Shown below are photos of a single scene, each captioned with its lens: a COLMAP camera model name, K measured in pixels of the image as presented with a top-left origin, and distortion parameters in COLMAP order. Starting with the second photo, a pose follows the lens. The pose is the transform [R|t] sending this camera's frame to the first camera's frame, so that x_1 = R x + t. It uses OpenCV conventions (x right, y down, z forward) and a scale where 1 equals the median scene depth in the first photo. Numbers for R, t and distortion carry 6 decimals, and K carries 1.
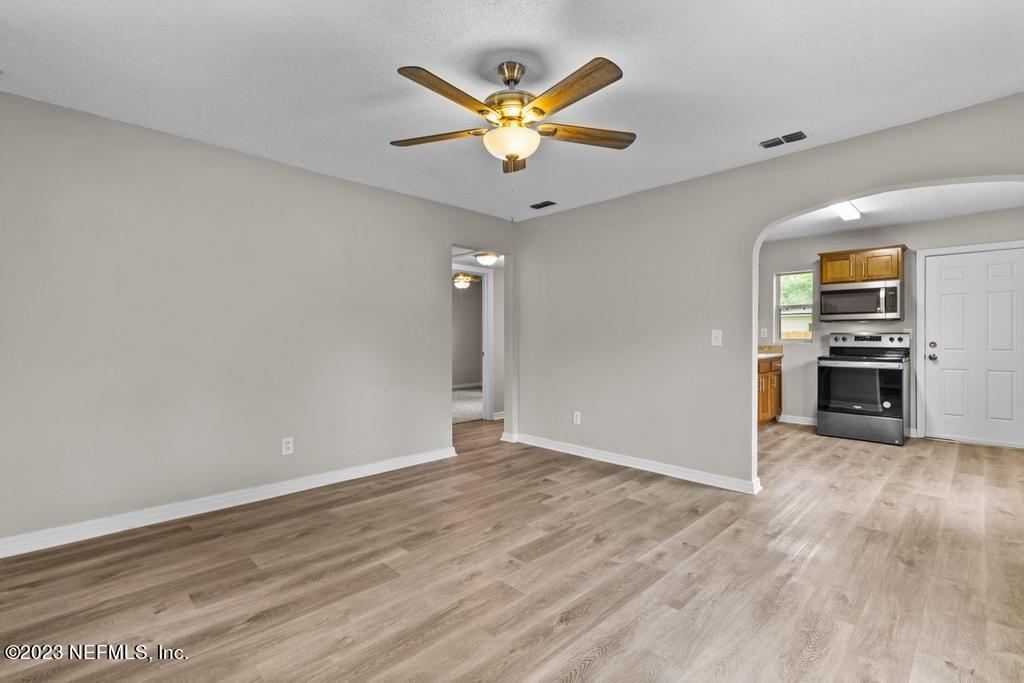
lens RADIAL K [[463.1, 0, 510.0], [0, 463.1, 341.0], [0, 0, 1]] dist [0.002090, -0.000268]
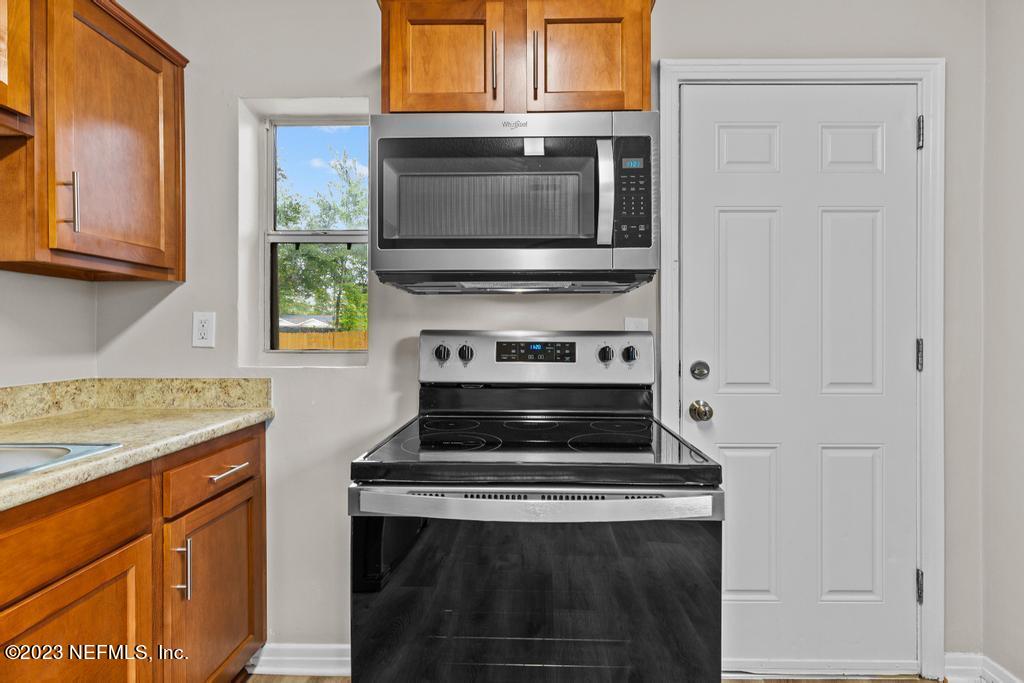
lens RADIAL K [[456.5, 0, 512.4], [0, 456.5, 336.9], [0, 0, 1]] dist [0.002616, 0.000210]
pose [[0.722885, 0.000233, 0.690969, 1.113204], [0.002860, 0.999990, -0.003328, -0.025265], [-0.690963, 0.004382, 0.722877, 1.575635]]
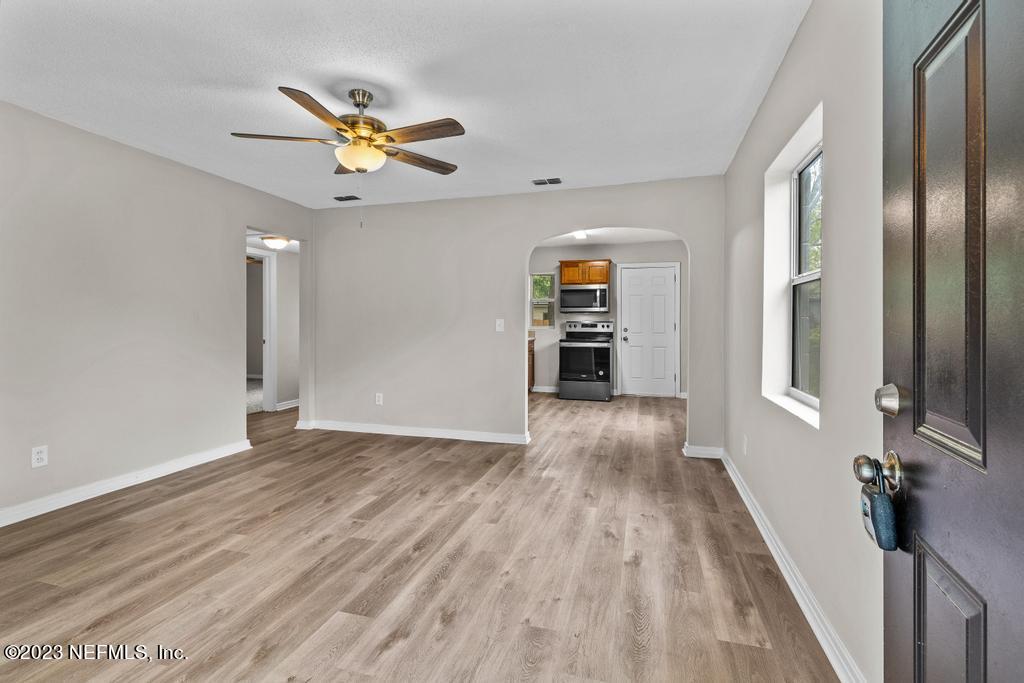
lens RADIAL K [[465.4, 0, 509.9], [0, 465.4, 324.5], [0, 0, 1]] dist [0.002537, -0.000111]
pose [[0.873913, 0.001847, 0.486079, -0.189024], [0.001142, 0.999982, -0.005852, -0.001817], [-0.486081, 0.005670, 0.873895, -0.159819]]
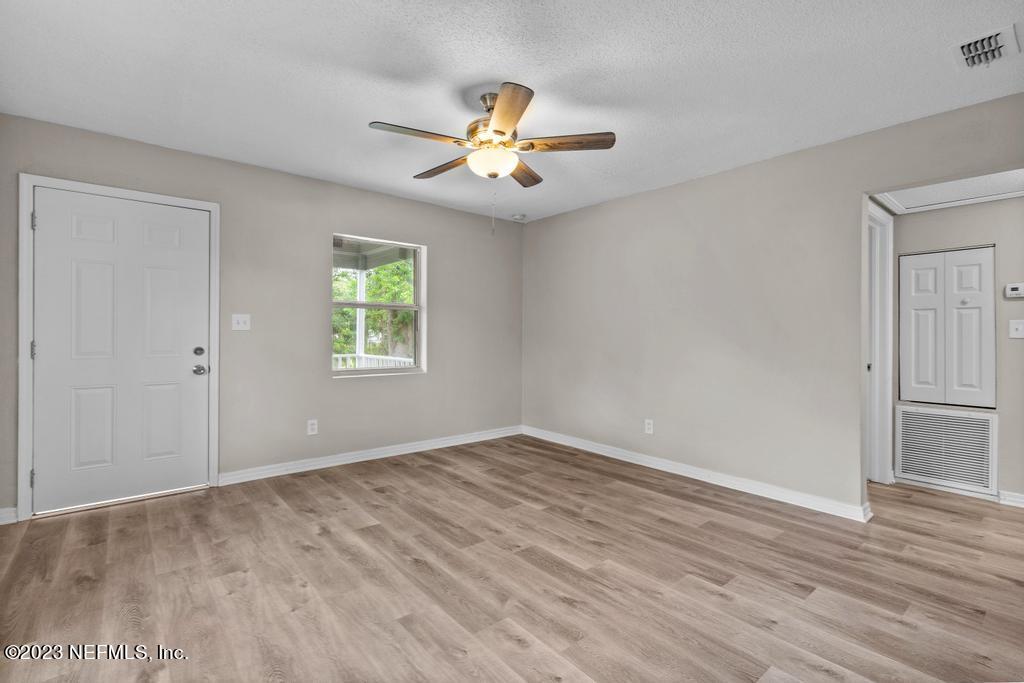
lens RADIAL K [[467.4, 0, 511.8], [0, 467.4, 332.1], [0, 0, 1]] dist [0.002399, 0.000007]
pose [[-0.079922, -0.003880, -0.996794, 0.909084], [-0.015943, 0.999869, -0.002614, -0.007806], [0.996674, 0.015683, -0.079974, 0.906821]]
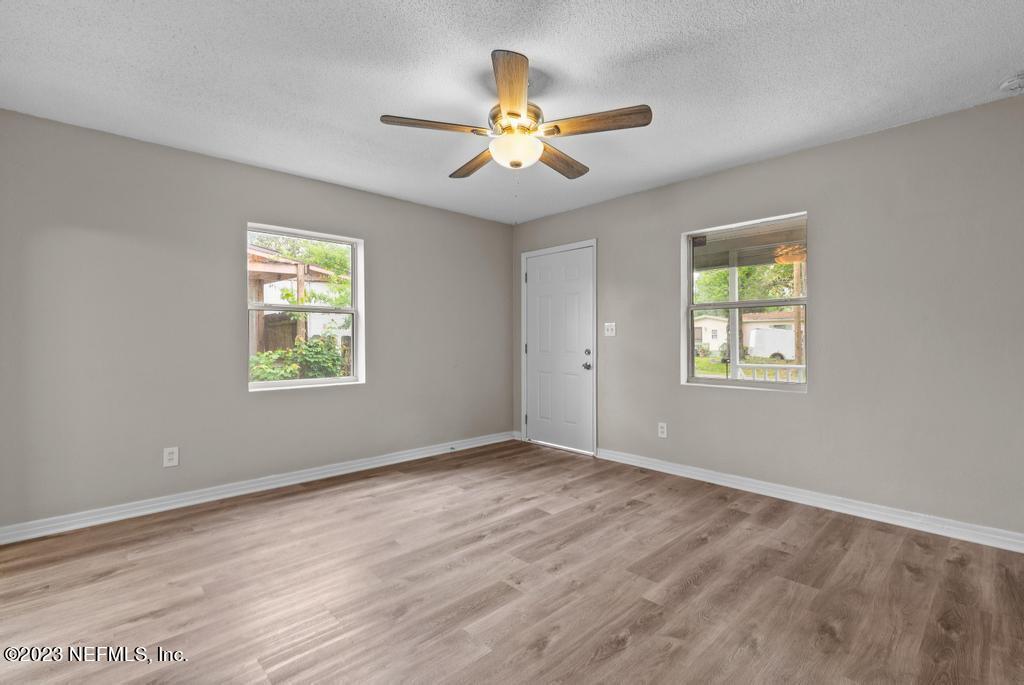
lens RADIAL K [[465.4, 0, 512.5], [0, 465.4, 342.9], [0, 0, 1]] dist [0.002938, 0.000070]
pose [[-0.999871, 0.003699, 0.015602, -0.002148], [0.003981, 0.999829, 0.018084, -0.011781], [-0.015532, 0.018144, -0.999715, 1.628470]]
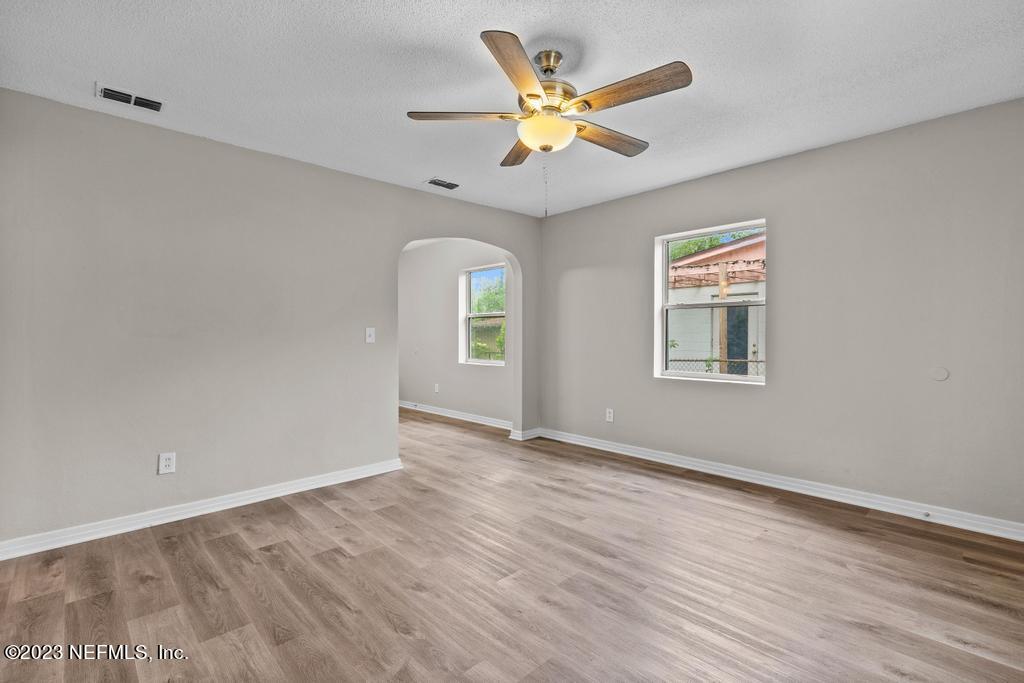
lens RADIAL K [[465.4, 0, 512.5], [0, 465.4, 341.9], [0, 0, 1]] dist [0.002938, 0.000070]
pose [[0.016529, -0.013775, 0.999768, -0.775425], [0.012280, 0.999832, 0.013573, -0.002370], [-0.999788, 0.012053, 0.016695, 0.840254]]
